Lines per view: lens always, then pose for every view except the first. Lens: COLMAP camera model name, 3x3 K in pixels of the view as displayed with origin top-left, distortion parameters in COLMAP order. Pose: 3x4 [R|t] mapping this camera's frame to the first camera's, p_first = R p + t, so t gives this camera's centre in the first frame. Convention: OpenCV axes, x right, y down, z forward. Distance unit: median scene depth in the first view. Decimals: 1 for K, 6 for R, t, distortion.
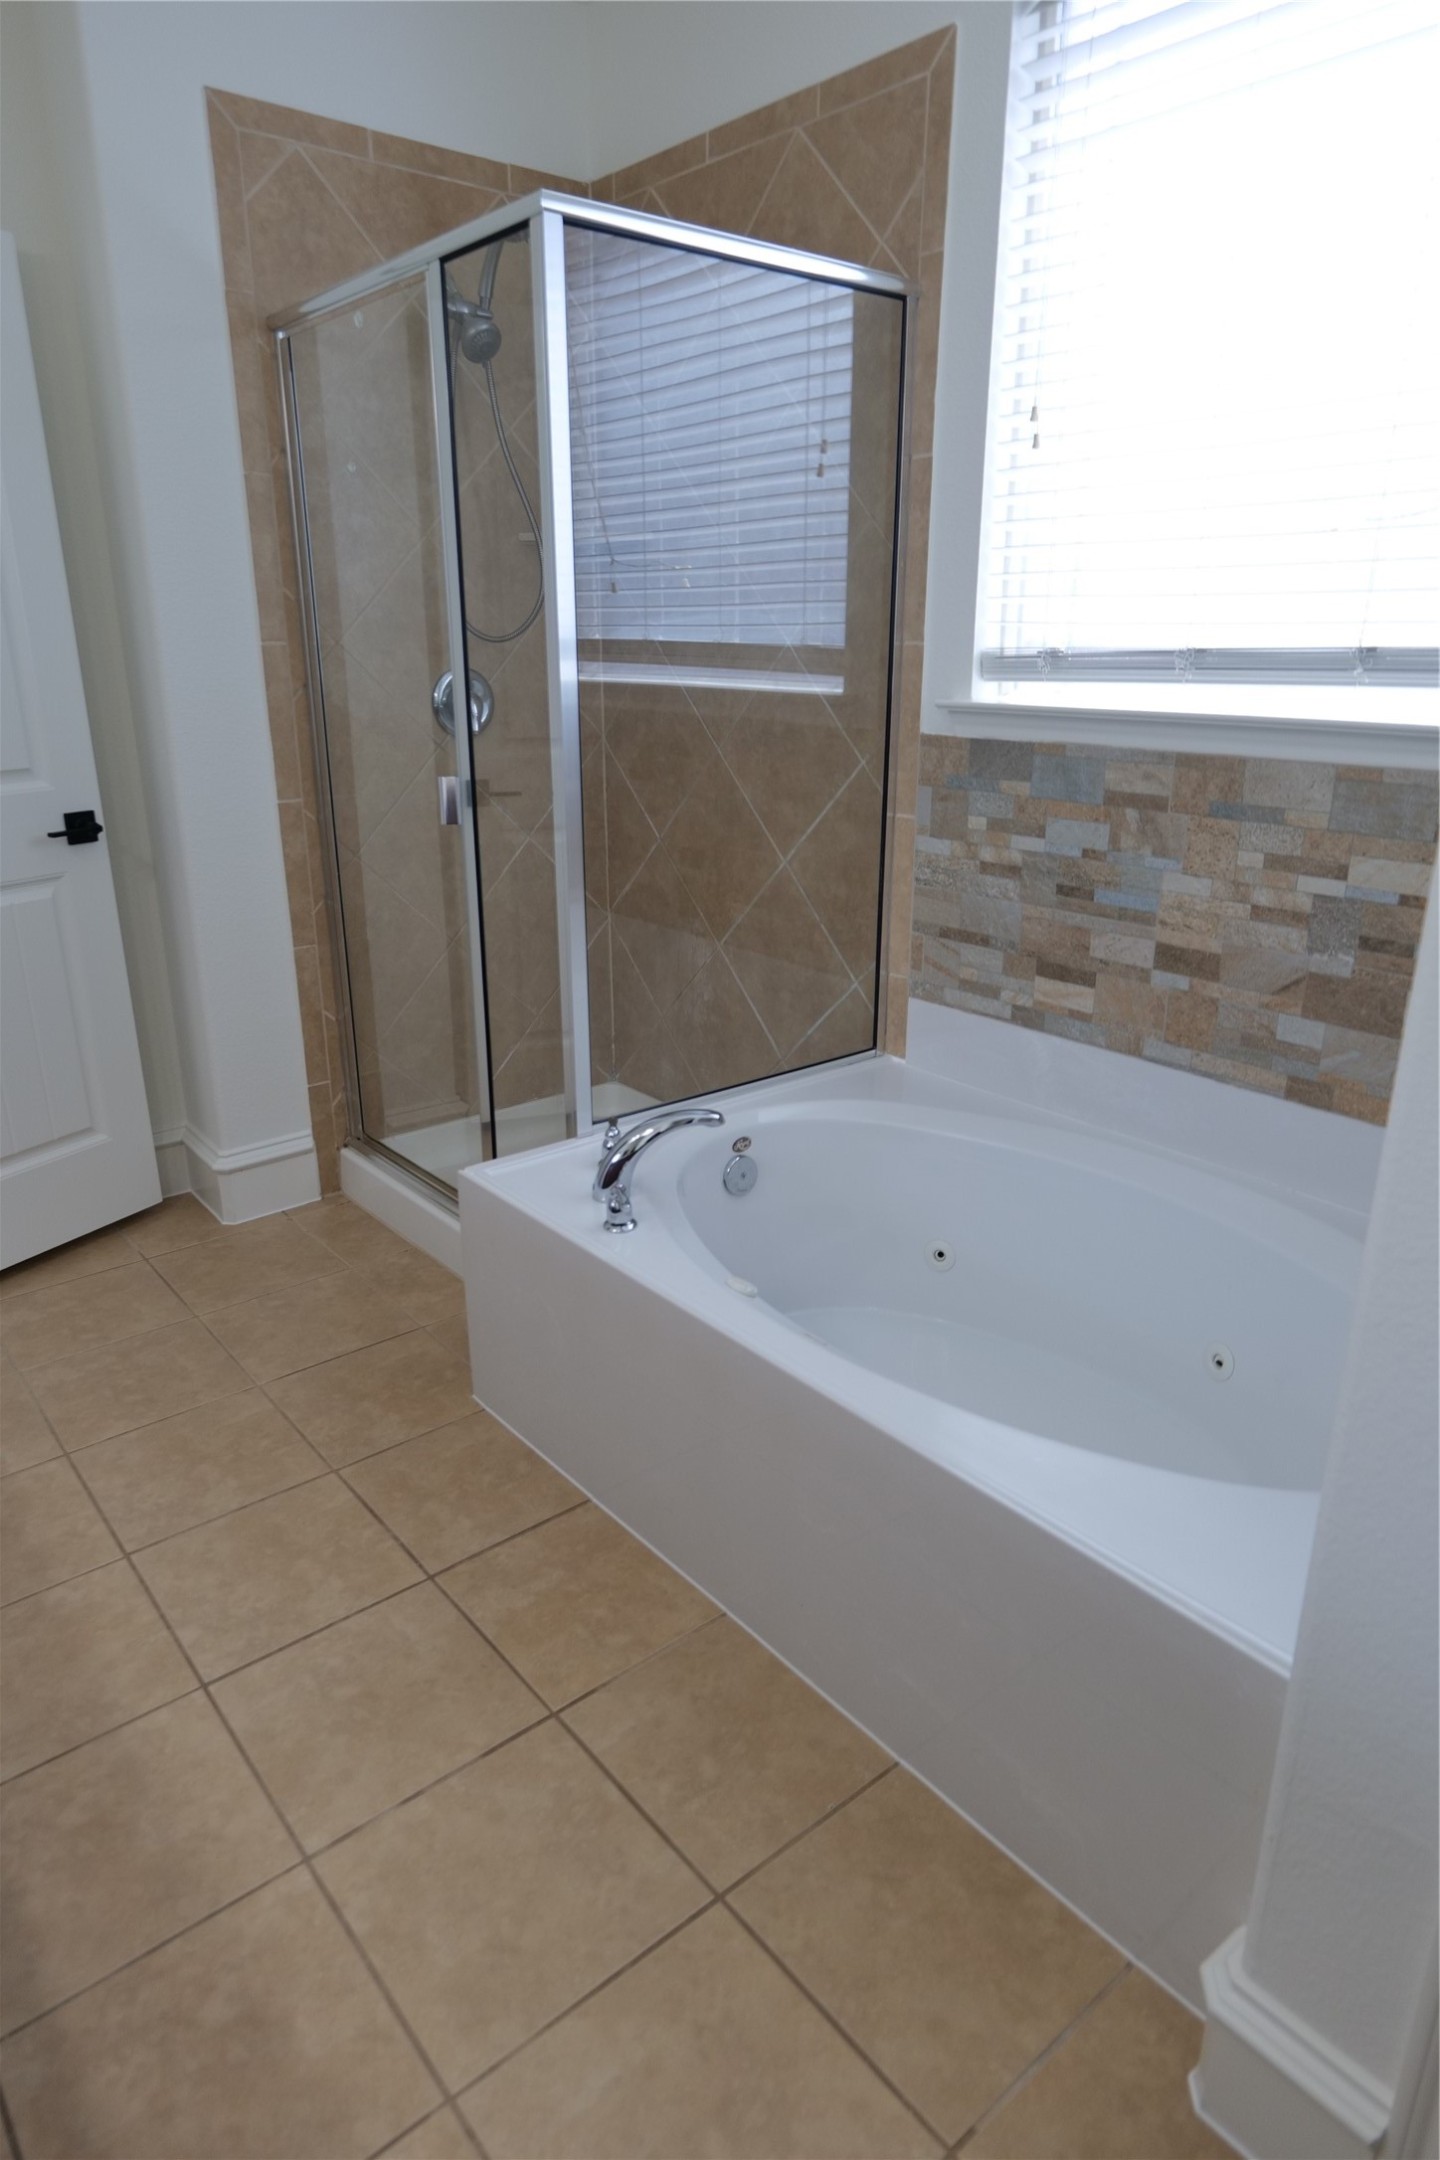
lens RADIAL K [[1312.3, 0, 713.3], [0, 1312.3, 1082.2], [0, 0, 1]] dist [-0.004666, -0.001343]
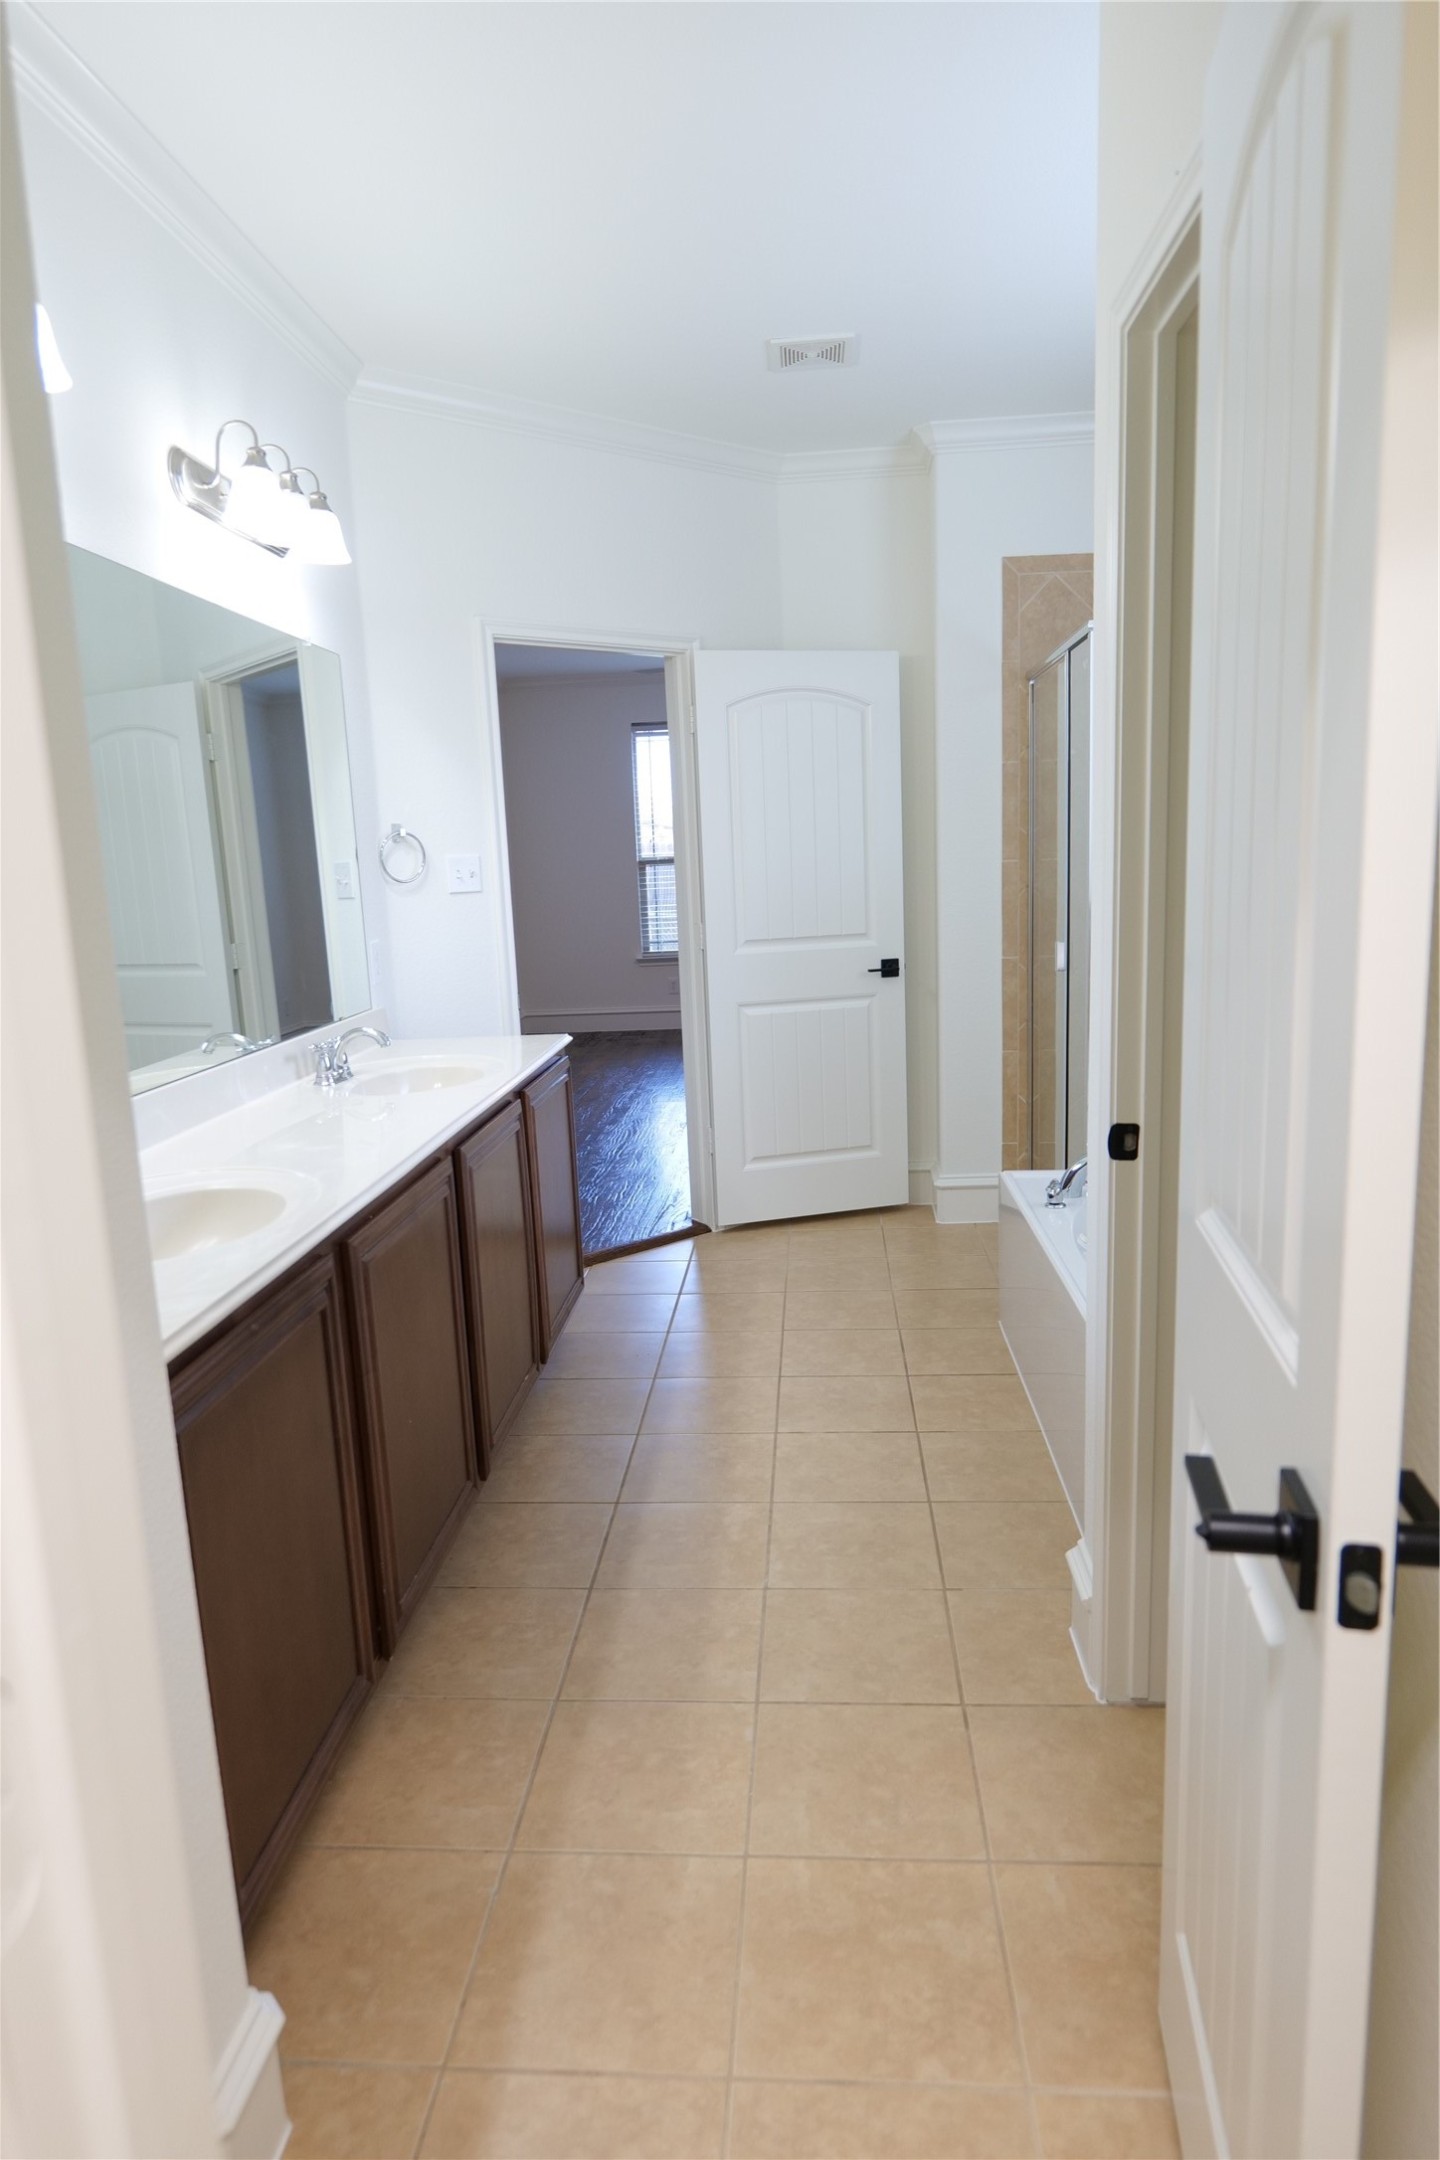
lens RADIAL K [[1312.3, 0, 723.8], [0, 1312.3, 1083.8], [0, 0, 1]] dist [-0.004666, -0.001343]
pose [[0.727632, 0.093695, -0.679538, 0.559894], [-0.187856, 0.979975, -0.066032, 0.112333], [0.659743, 0.175702, 0.730662, -0.383451]]
